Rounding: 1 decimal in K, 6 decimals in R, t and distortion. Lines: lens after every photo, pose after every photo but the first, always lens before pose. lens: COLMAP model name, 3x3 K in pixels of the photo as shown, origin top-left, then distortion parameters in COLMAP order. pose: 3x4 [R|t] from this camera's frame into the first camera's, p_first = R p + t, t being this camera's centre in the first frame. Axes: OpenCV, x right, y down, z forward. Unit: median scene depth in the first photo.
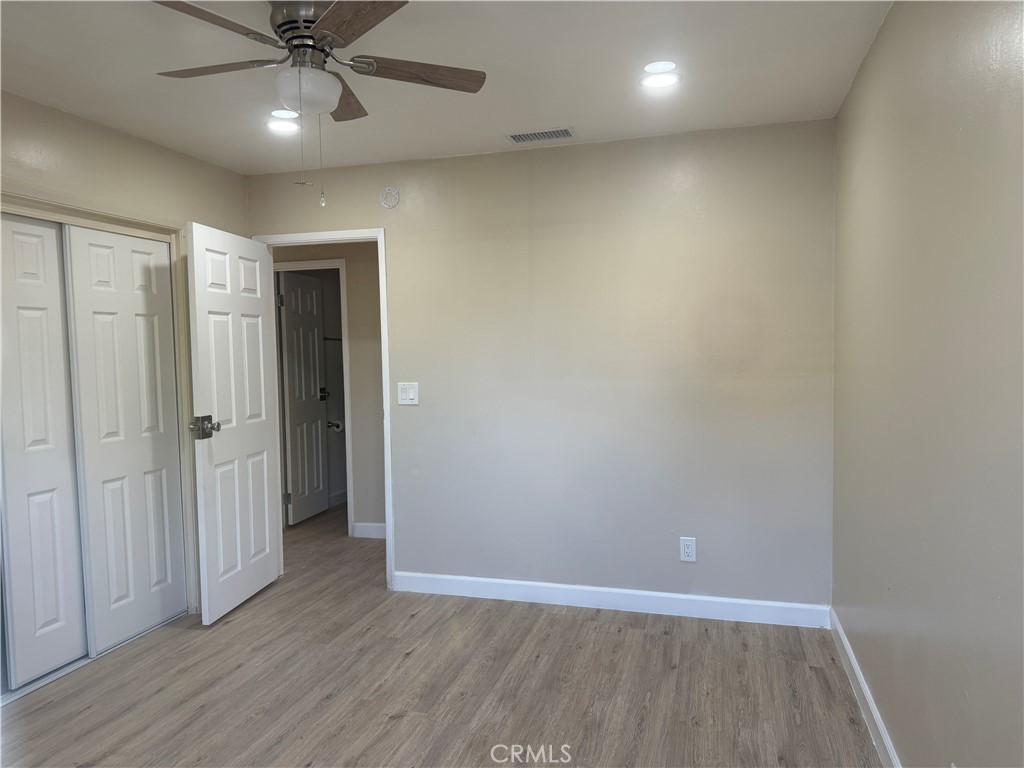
lens RADIAL K [[728.2, 0, 509.9], [0, 728.2, 384.6], [0, 0, 1]] dist [0.026071, -0.024624]
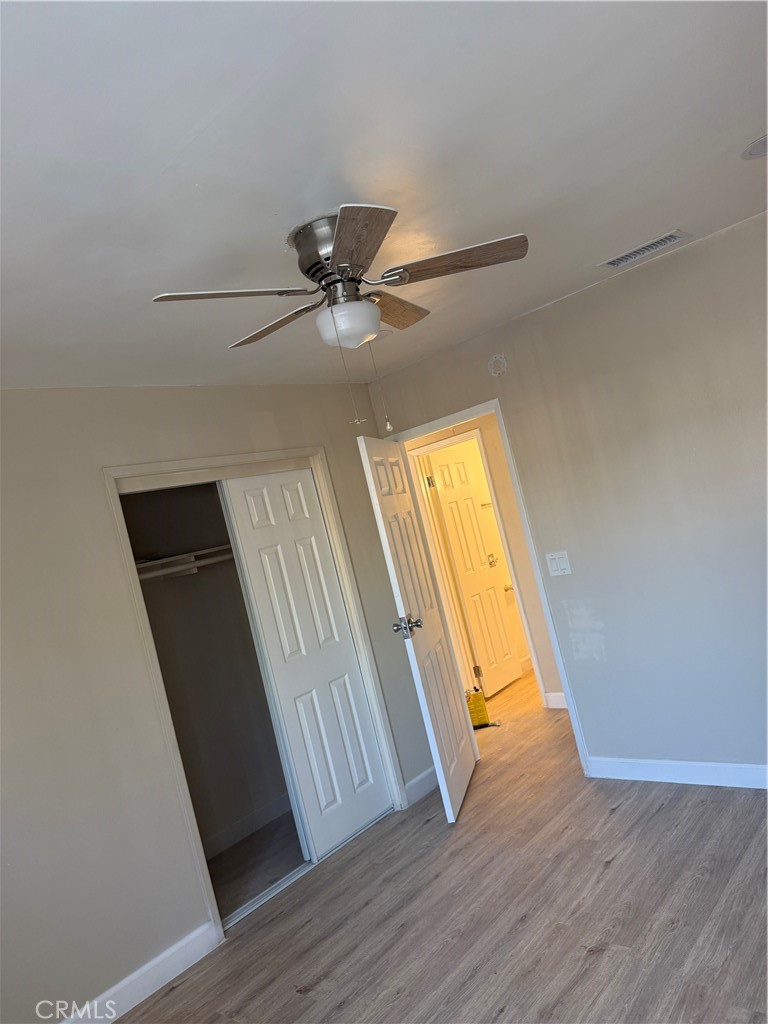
lens RADIAL K [[728.2, 0, 383.5], [0, 728.2, 514.2], [0, 0, 1]] dist [0.026071, -0.024624]
pose [[0.883753, -0.196737, -0.424588, 0.103272], [0.194551, 0.979668, -0.048993, -0.076480], [0.425594, -0.039306, 0.904060, 0.104275]]
